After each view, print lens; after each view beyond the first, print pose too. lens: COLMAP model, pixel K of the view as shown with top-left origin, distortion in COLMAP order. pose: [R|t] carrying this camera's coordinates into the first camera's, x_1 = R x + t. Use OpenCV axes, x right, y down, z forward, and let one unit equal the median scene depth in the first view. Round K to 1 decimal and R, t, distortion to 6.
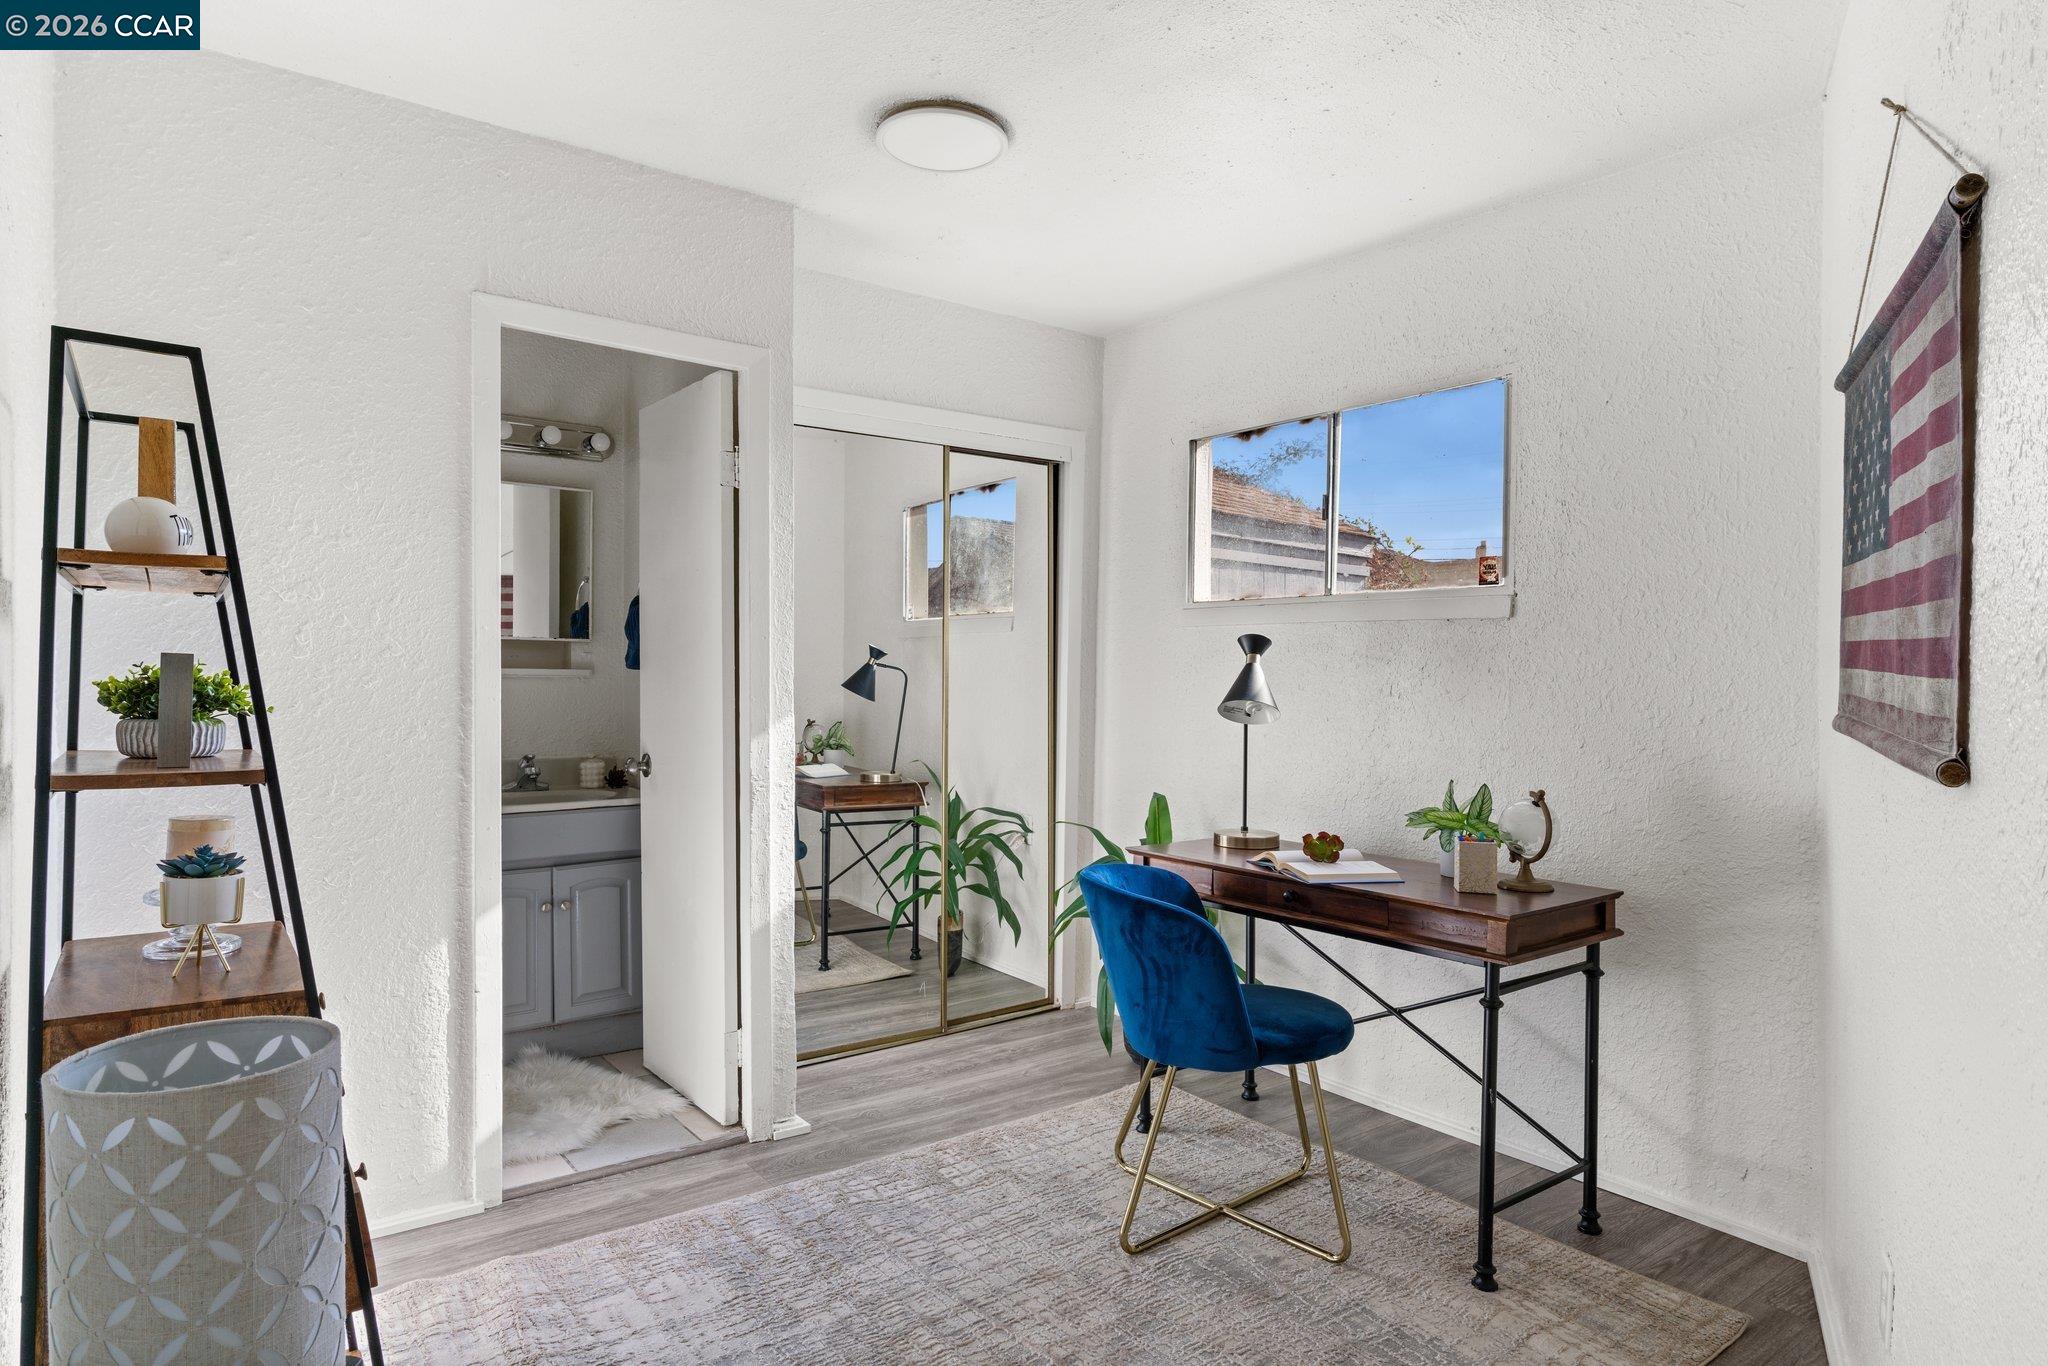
lens RADIAL K [[1176.5, 0, 1024.4], [0, 1176.5, 692.2], [0, 0, 1]] dist [0.009485, 0.001948]
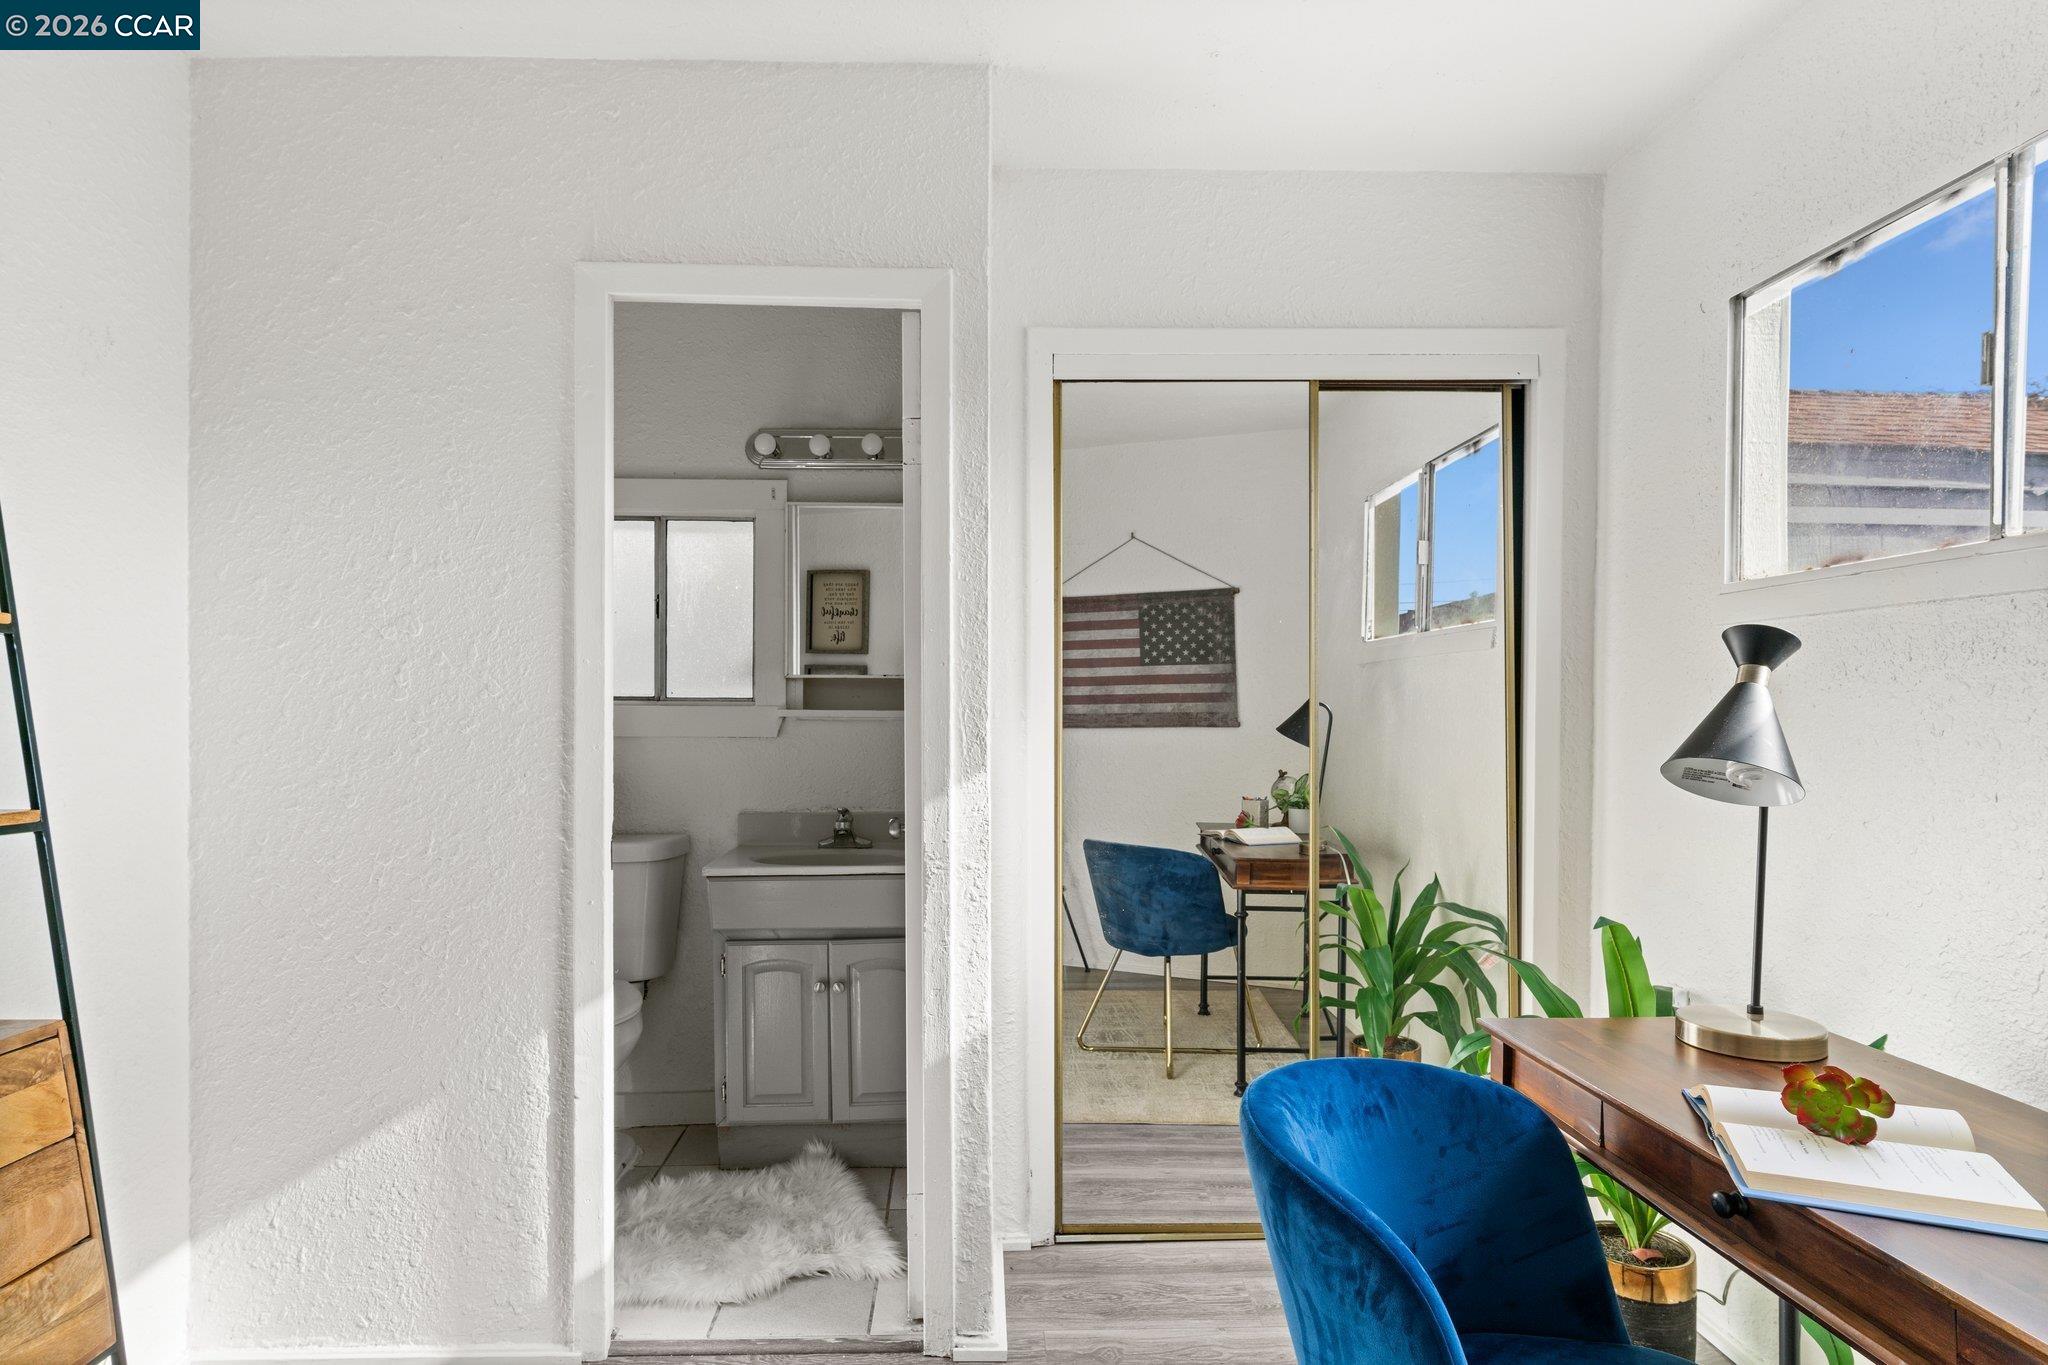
lens RADIAL K [[1176.5, 0, 1004.5], [0, 1176.5, 720.5], [0, 0, 1]] dist [0.009485, 0.001948]
pose [[0.821460, -0.005652, -0.570238, 0.221698], [-0.000714, 0.999940, -0.010939, -0.003315], [0.570266, 0.009394, 0.821407, 0.410455]]
